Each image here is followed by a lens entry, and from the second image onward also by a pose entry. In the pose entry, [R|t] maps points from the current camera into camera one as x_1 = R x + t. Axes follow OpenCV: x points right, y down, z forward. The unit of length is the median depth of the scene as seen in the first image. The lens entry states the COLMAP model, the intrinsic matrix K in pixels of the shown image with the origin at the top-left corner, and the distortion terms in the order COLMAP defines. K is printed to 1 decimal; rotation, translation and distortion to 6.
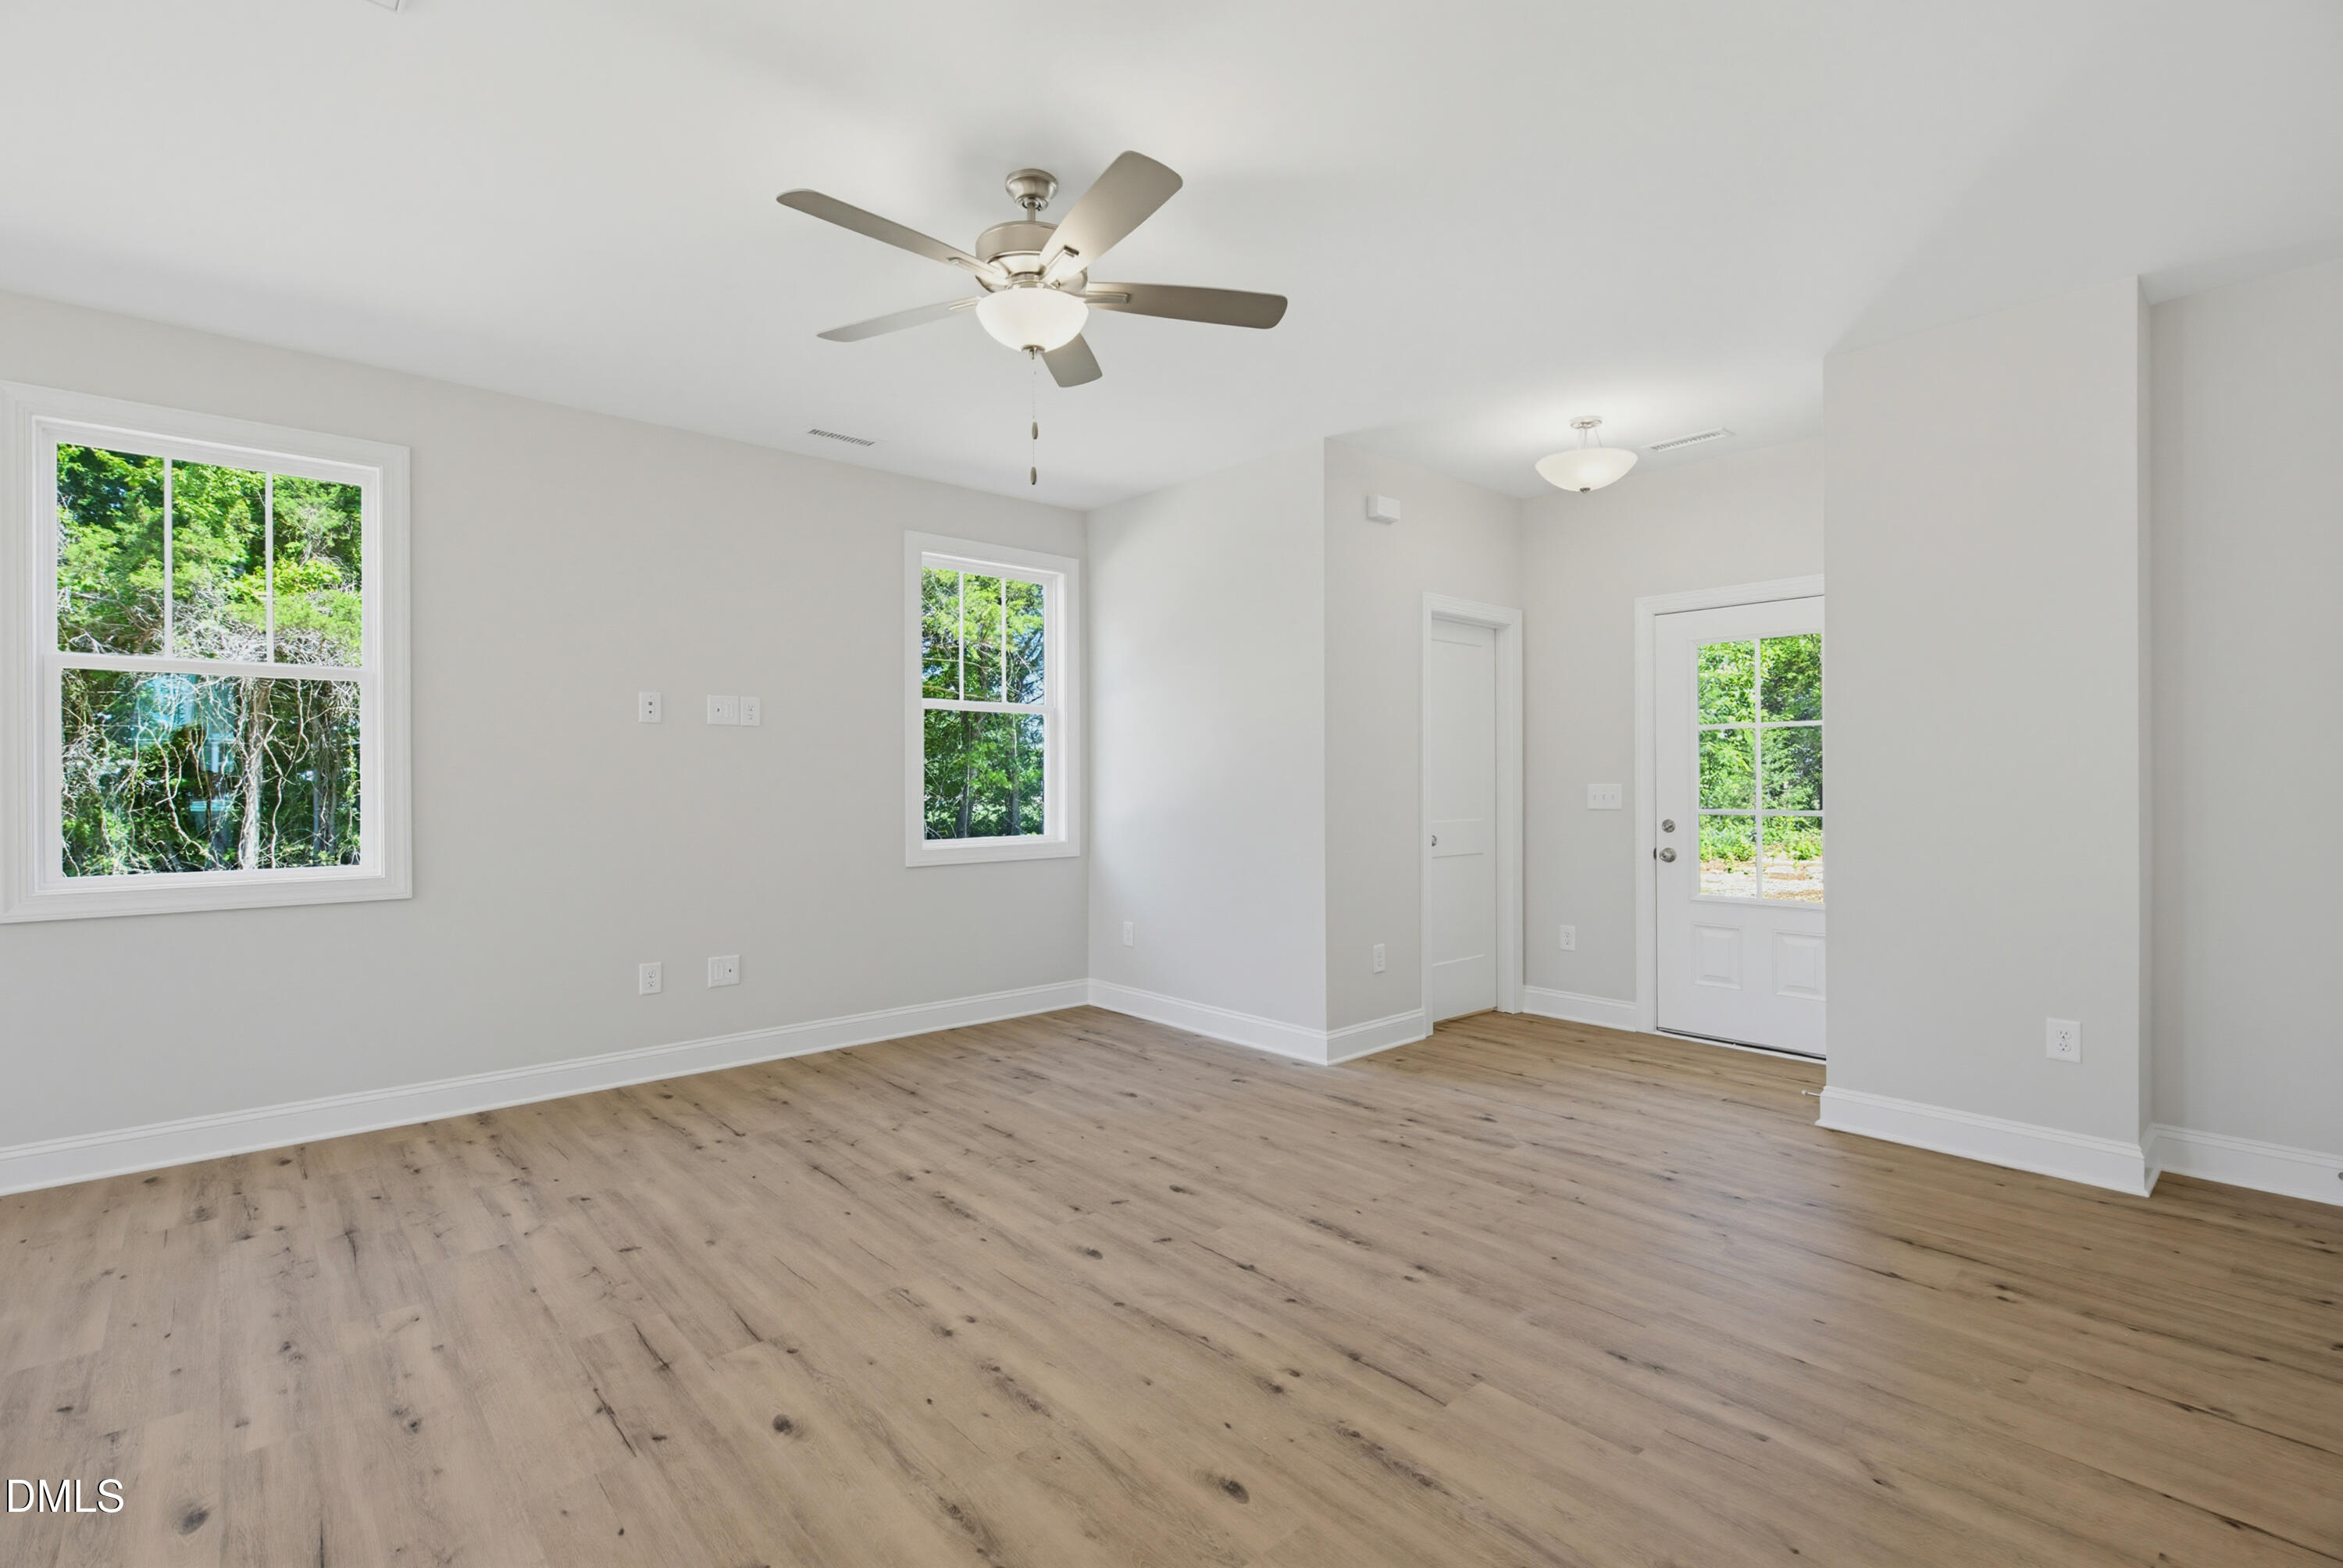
lens RADIAL K [[1098.0, 0, 1167.6], [0, 1098.0, 780.2], [0, 0, 1]] dist [0.014042, 0.000135]
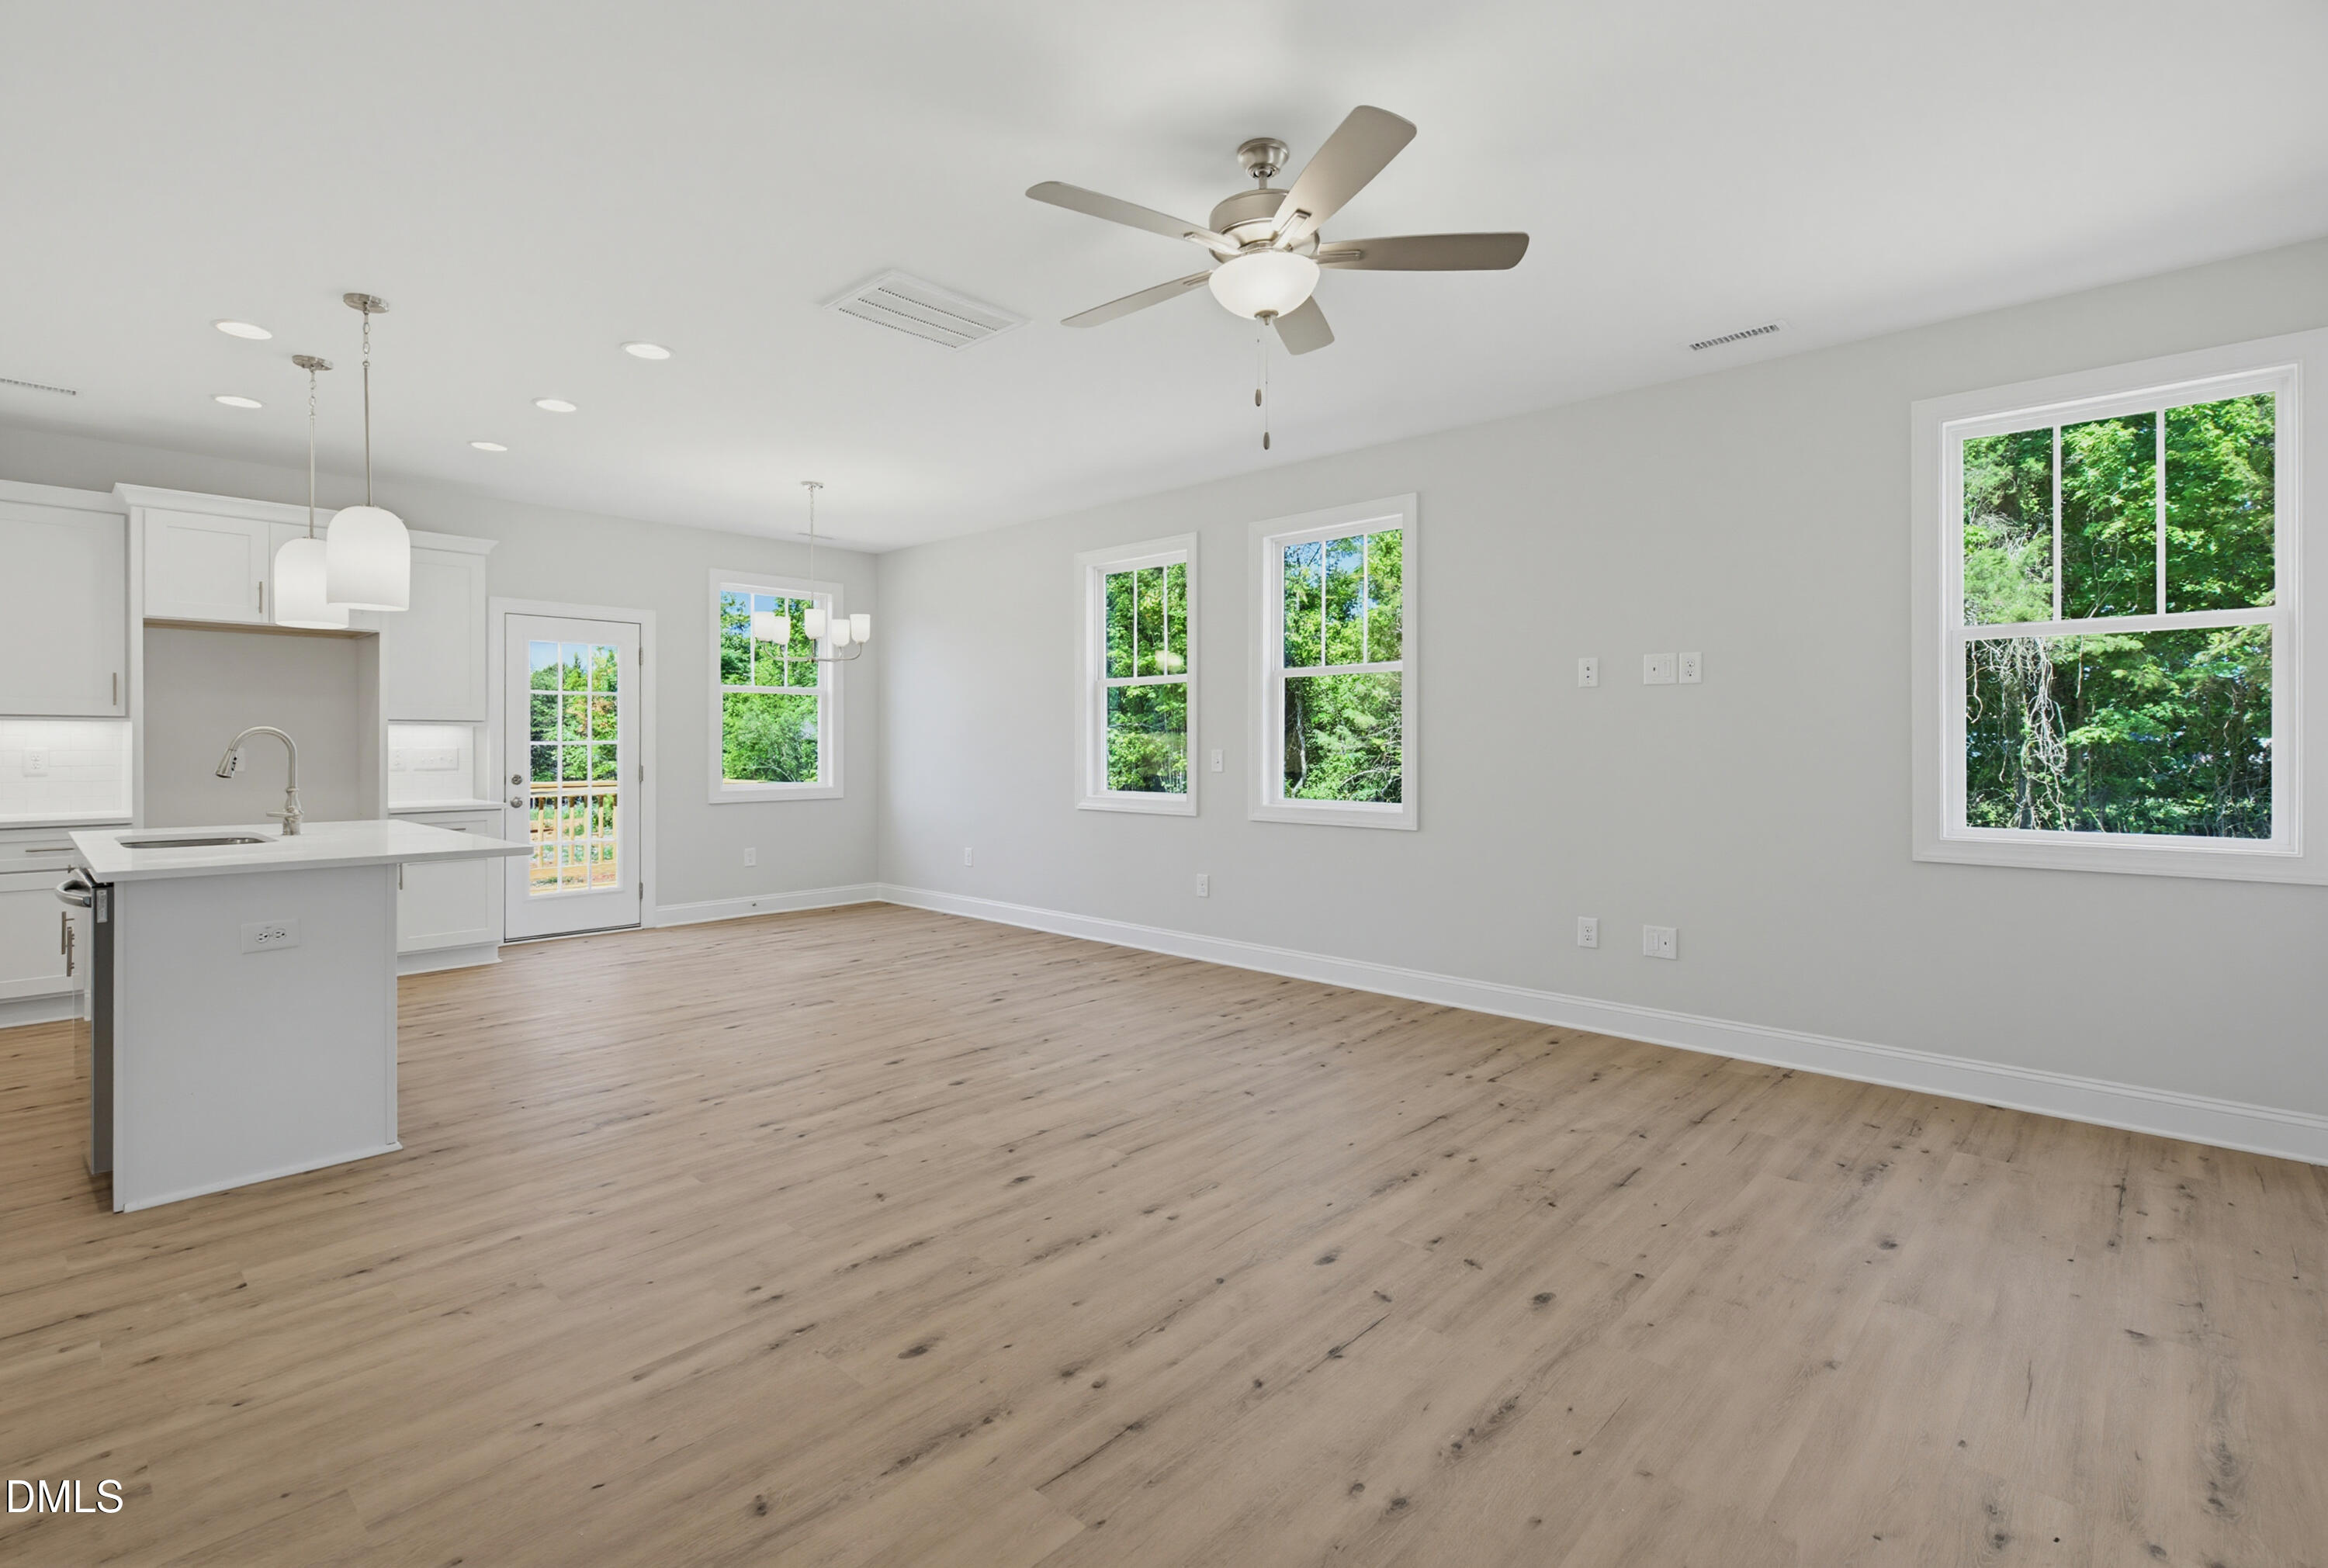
lens RADIAL K [[1090.9, 0, 1129.7], [0, 1090.9, 741.3], [0, 0, 1]] dist [0.014042, 0.000135]
pose [[0.064802, -0.000423, -0.997898, 0.699229], [0.002205, 0.999998, -0.000280, -0.001973], [0.997896, -0.002182, 0.064803, 0.652511]]
